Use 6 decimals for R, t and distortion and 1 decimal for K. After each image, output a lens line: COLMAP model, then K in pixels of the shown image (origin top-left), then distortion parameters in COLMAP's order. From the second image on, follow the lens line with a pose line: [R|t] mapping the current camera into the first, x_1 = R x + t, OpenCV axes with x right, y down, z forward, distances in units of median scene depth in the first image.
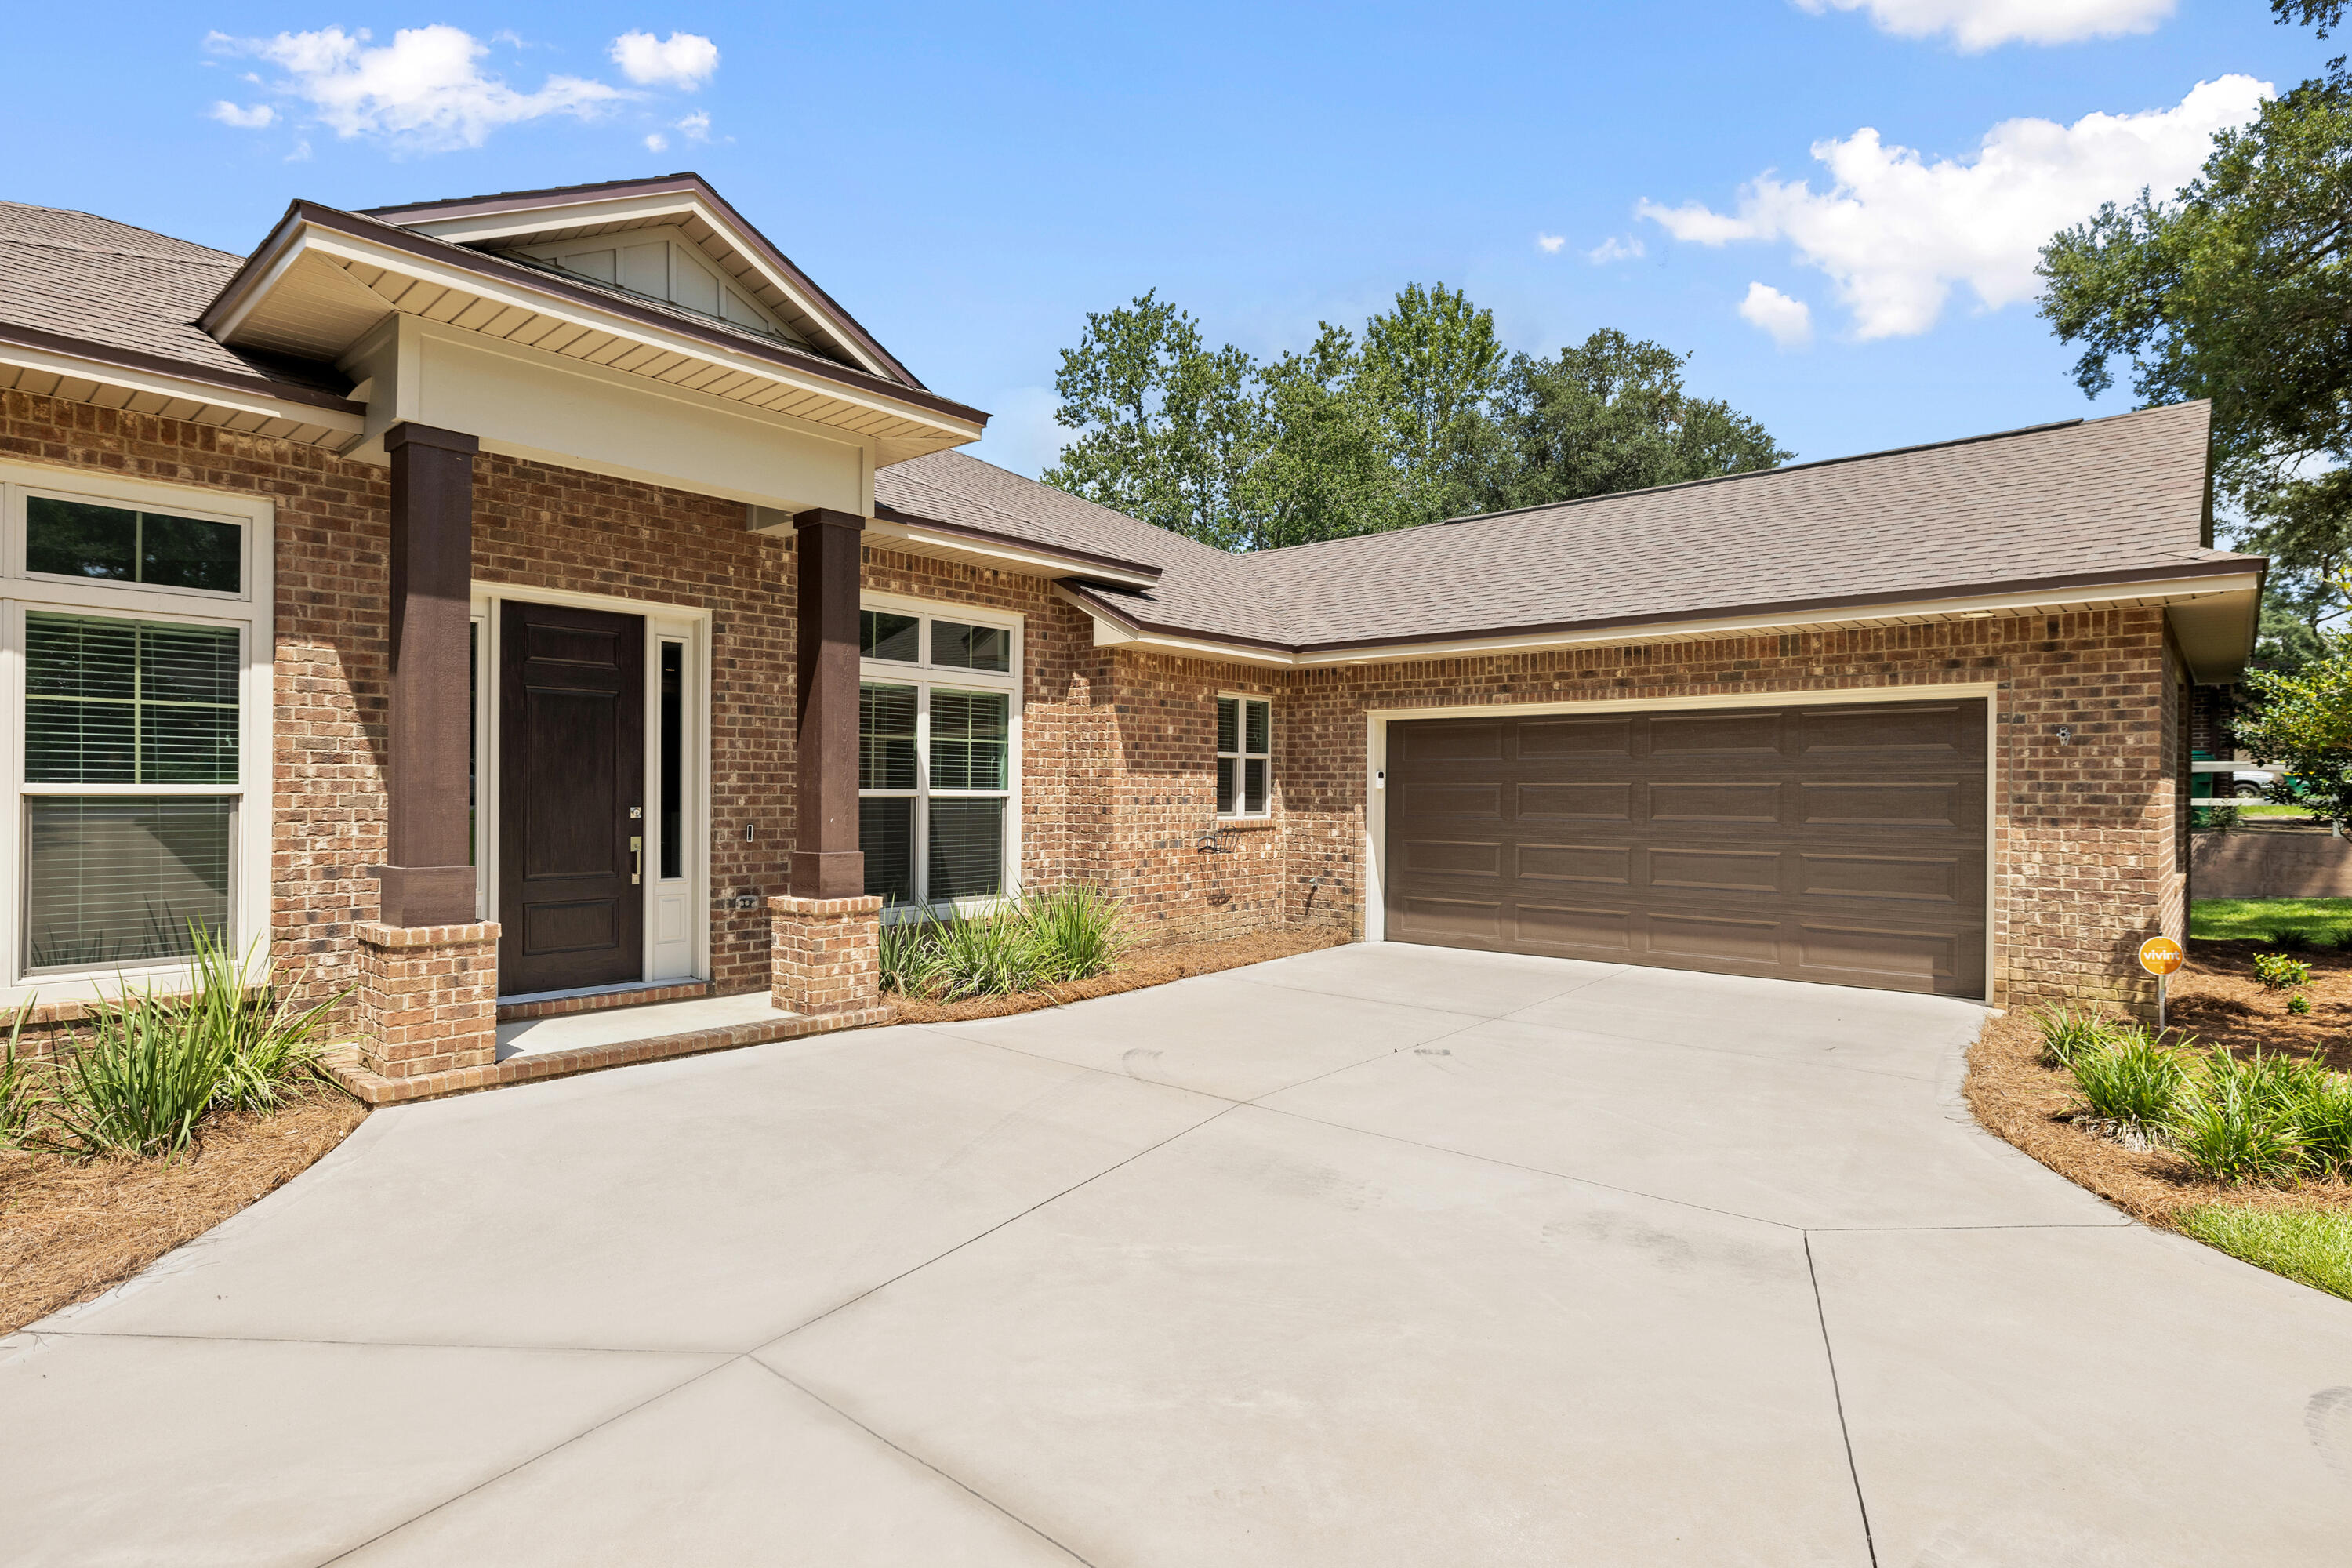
lens RADIAL K [[1196.1, 0, 1179.9], [0, 1196.1, 792.2], [0, 0, 1]] dist [-0.003451, 0.000204]
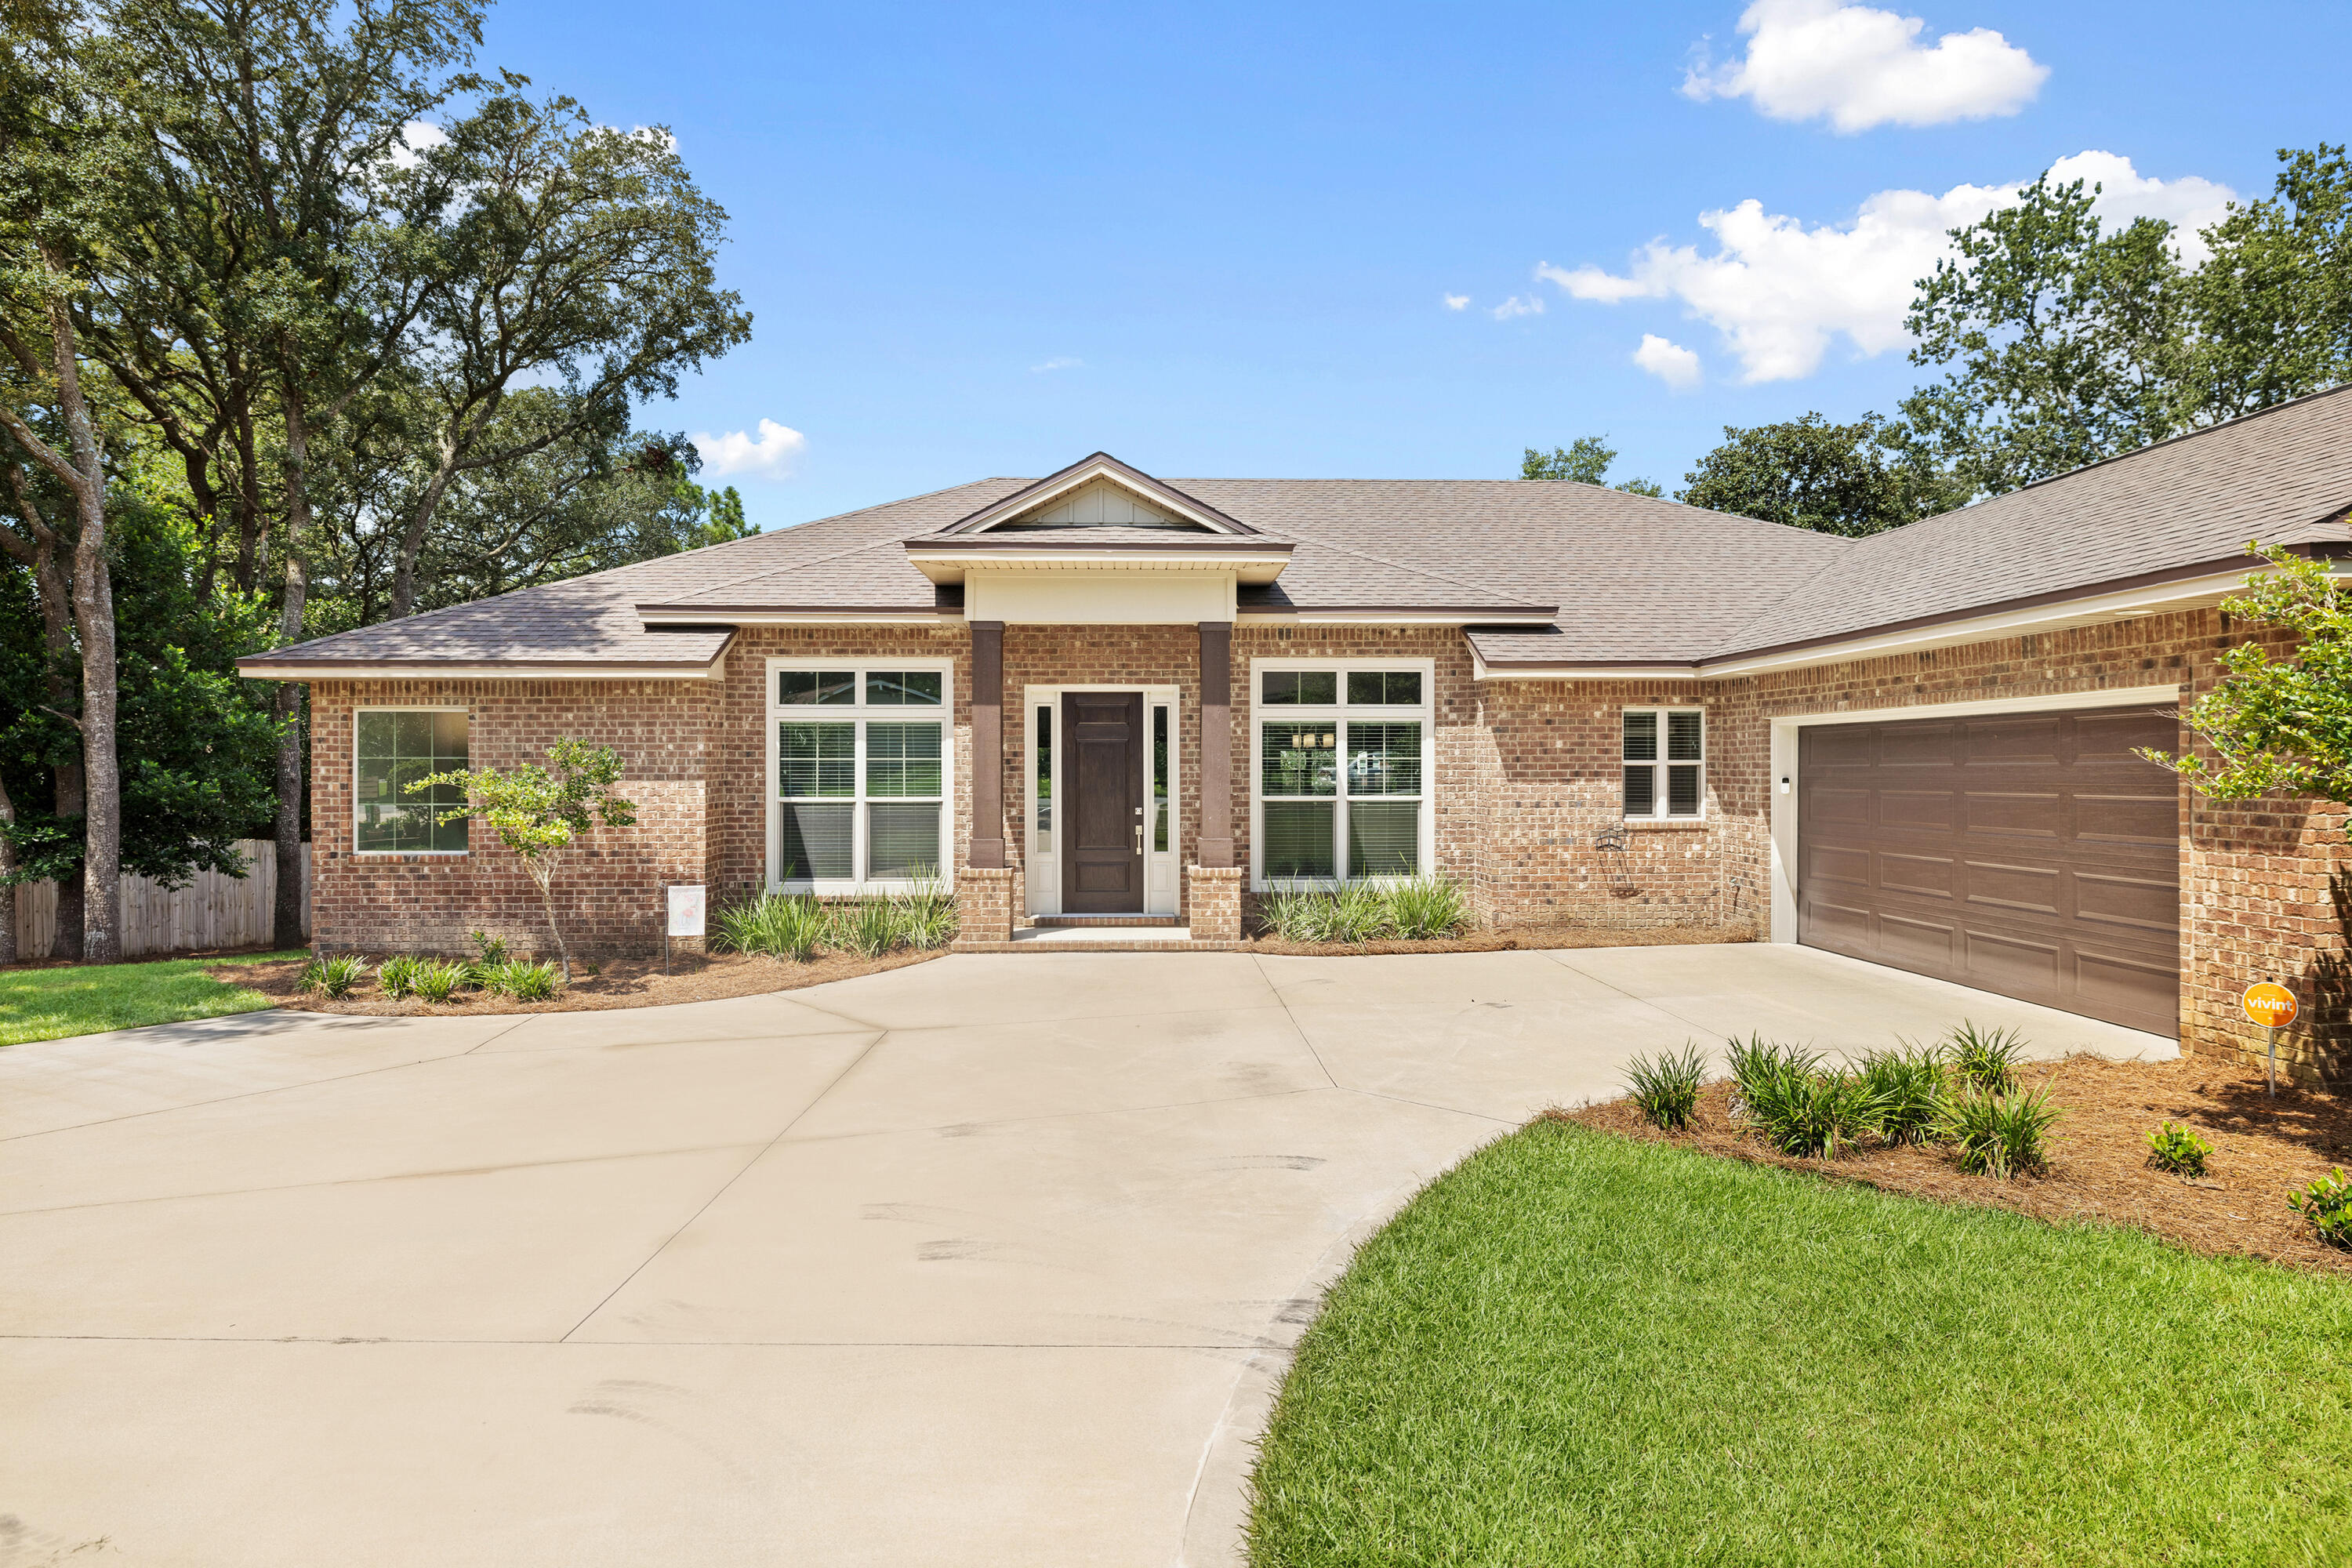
lens RADIAL K [[1278.5, 0, 1174.6], [0, 1278.5, 771.3], [0, 0, 1]] dist [-0.000889, 0.000170]
pose [[0.687507, -0.008585, -0.726127, 0.669063], [0.006389, 0.999963, -0.005773, -0.021339], [0.726150, -0.000670, 0.687536, -0.141838]]
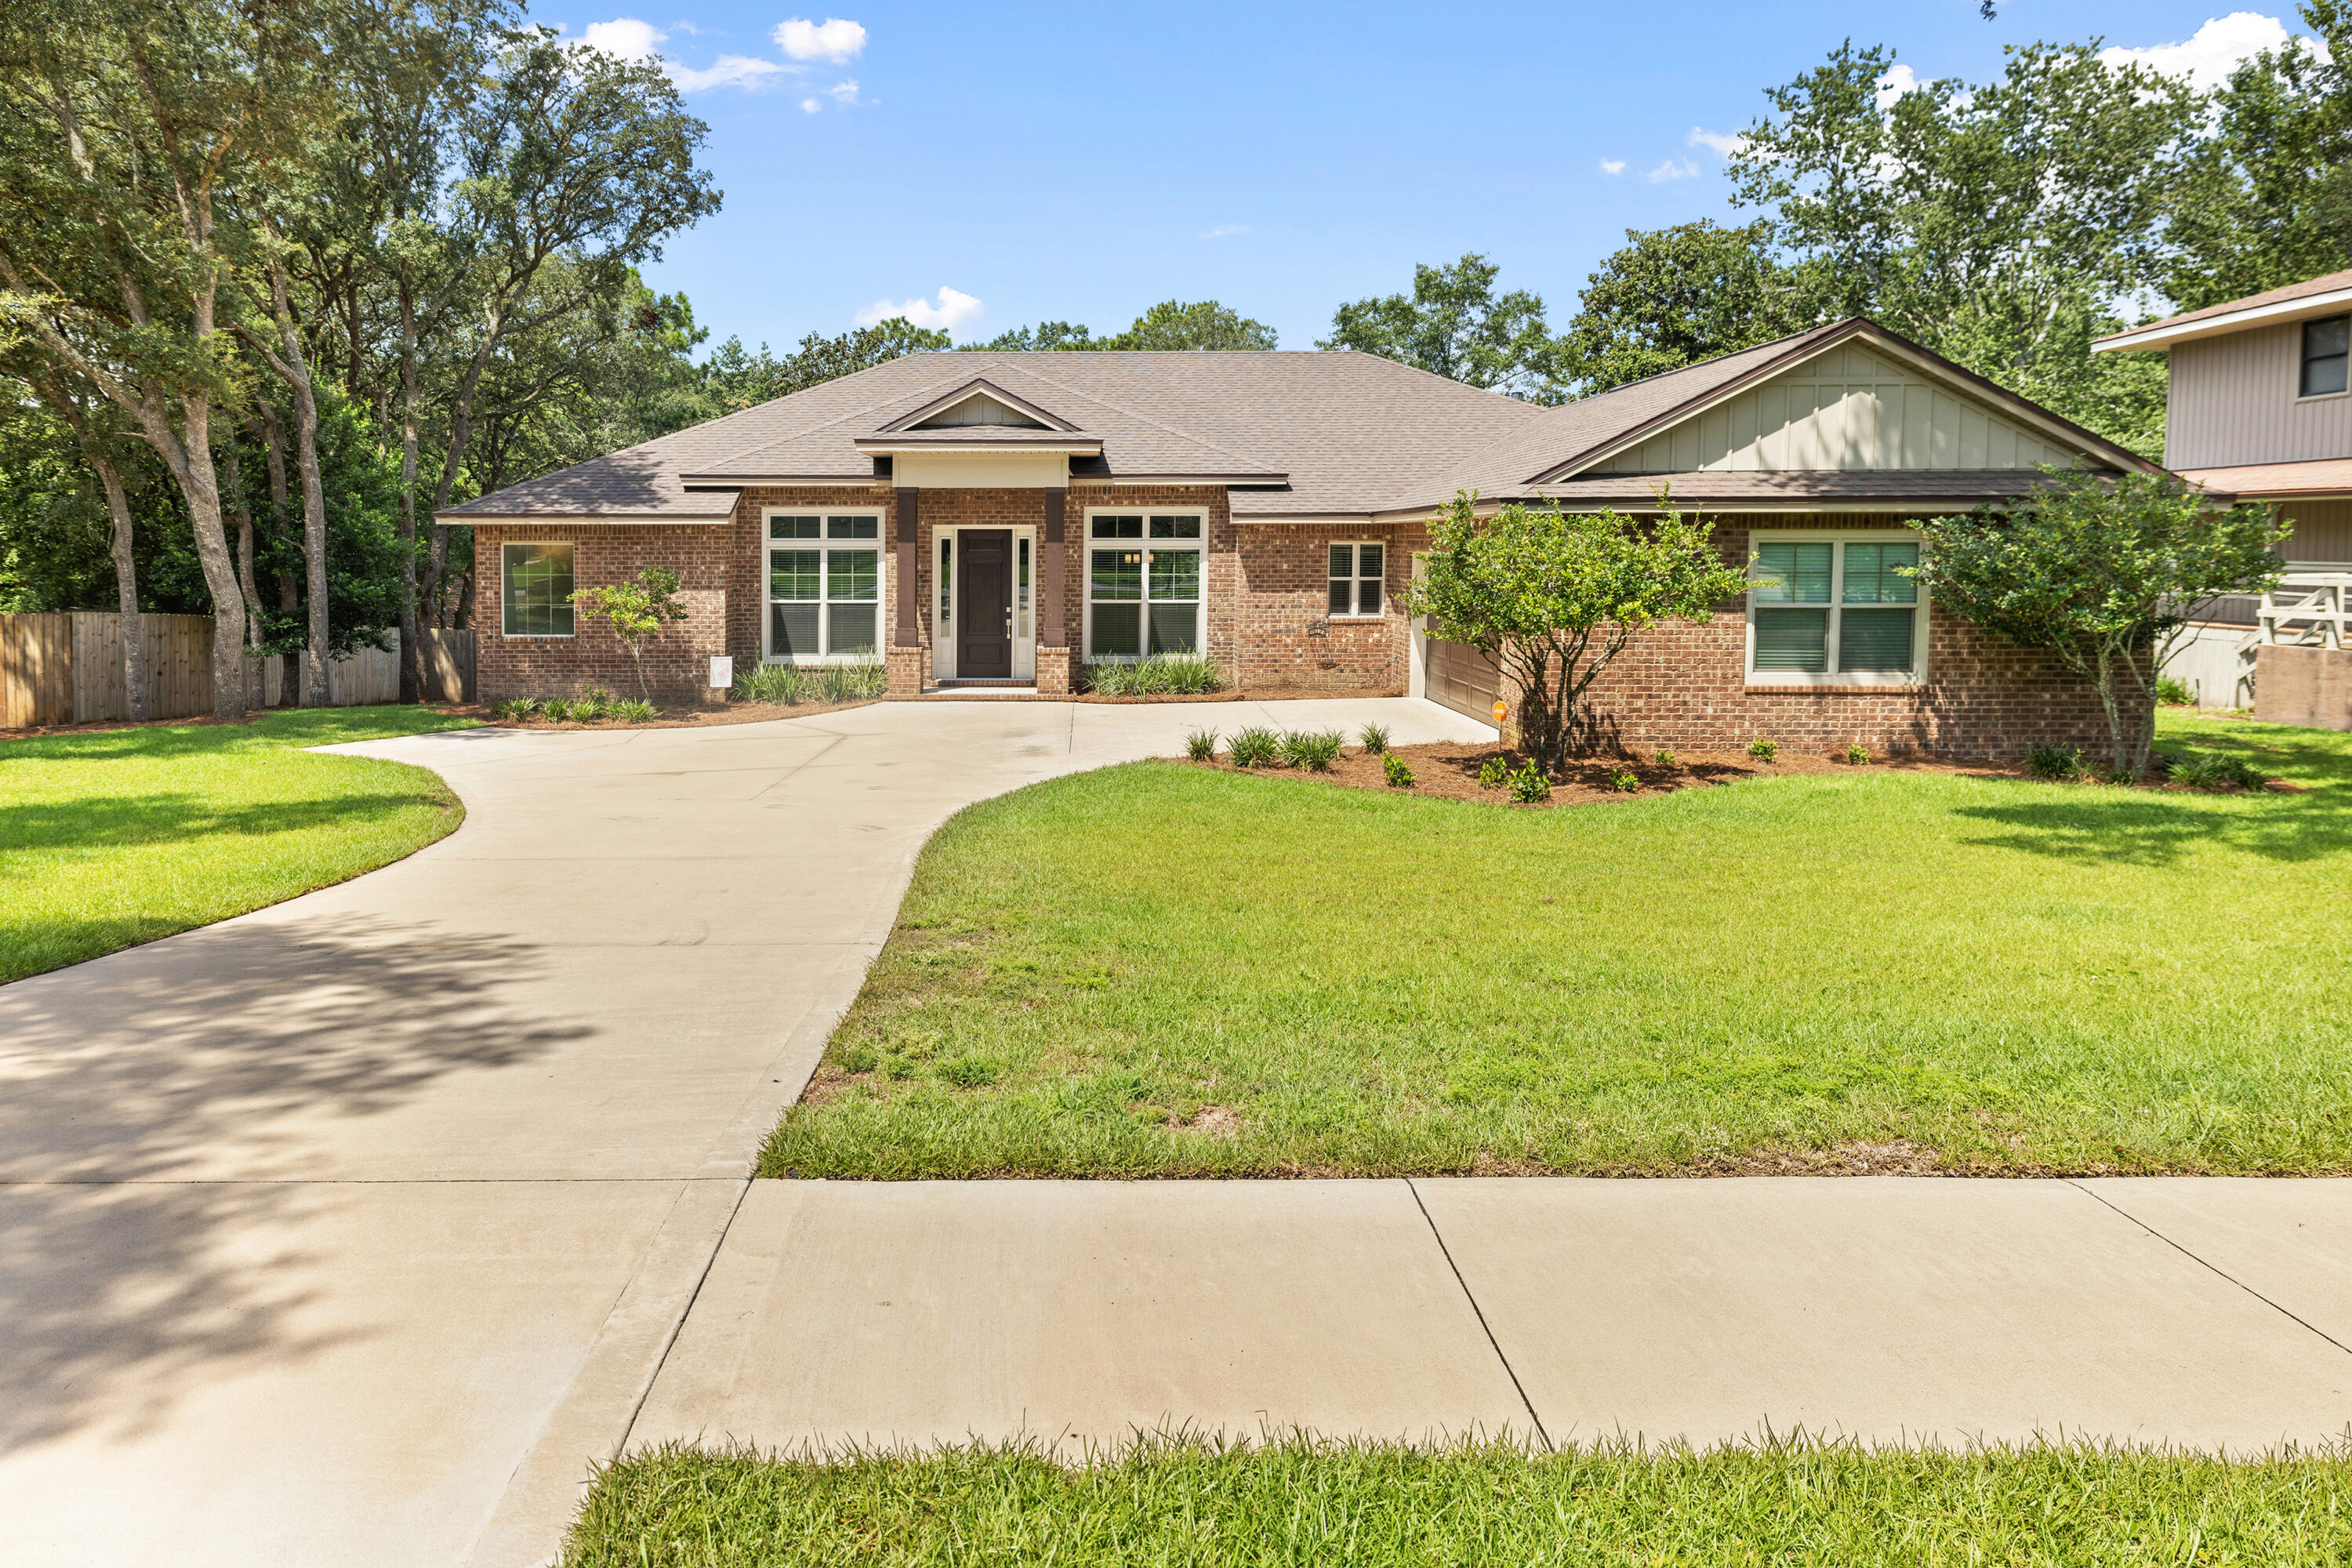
lens RADIAL K [[1384.4, 0, 1088.0], [0, 1384.4, 645.4], [0, 0, 1]] dist [0.005977, -0.000174]
pose [[0.659927, 0.046807, -0.749870, 1.392424], [0.004747, 0.997778, 0.066459, -0.075997], [0.751314, -0.047417, 0.658239, -0.593347]]
